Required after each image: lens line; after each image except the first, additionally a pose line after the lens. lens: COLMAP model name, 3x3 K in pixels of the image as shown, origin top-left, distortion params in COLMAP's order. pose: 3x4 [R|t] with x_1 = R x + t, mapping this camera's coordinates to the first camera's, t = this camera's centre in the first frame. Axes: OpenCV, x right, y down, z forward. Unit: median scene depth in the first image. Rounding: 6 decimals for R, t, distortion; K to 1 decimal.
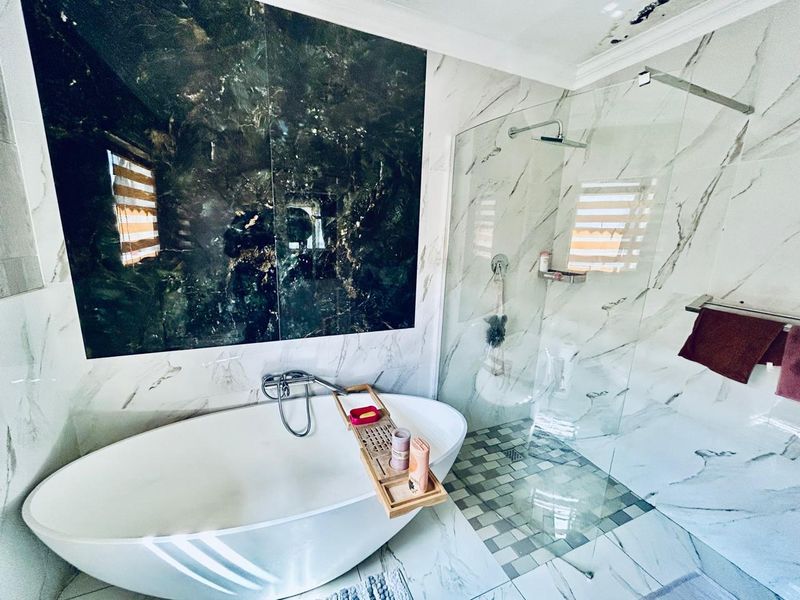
lens RADIAL K [[321.4, 0, 400.0], [0, 321.4, 300.0], [0, 0, 1]] dist [-0.001564, 0.000097]
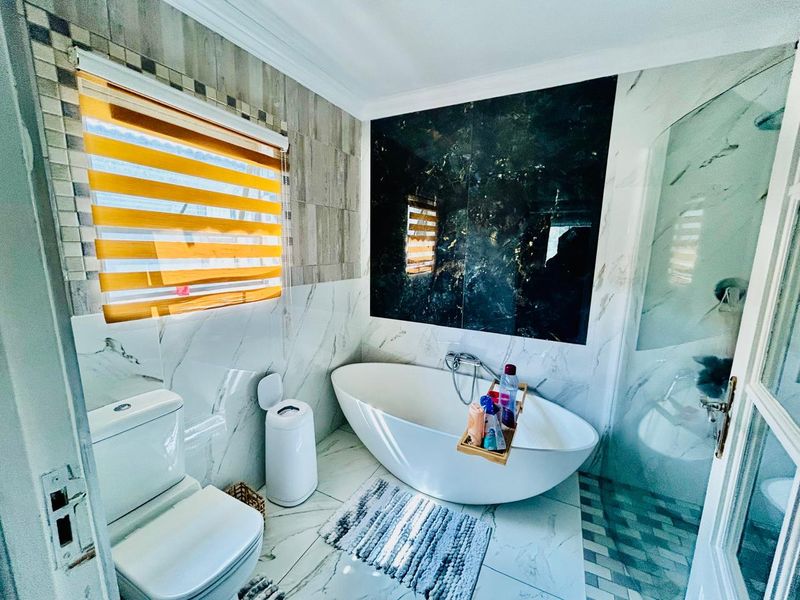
lens RADIAL K [[322.7, 0, 400.0], [0, 322.7, 300.0], [0, 0, 1]] dist [0.001727, 0.000814]
pose [[0.642322, 0.107649, -0.758838, 0.510617], [-0.158718, 0.987307, 0.005712, 0.040664], [0.749821, 0.116772, 0.651255, -0.118782]]
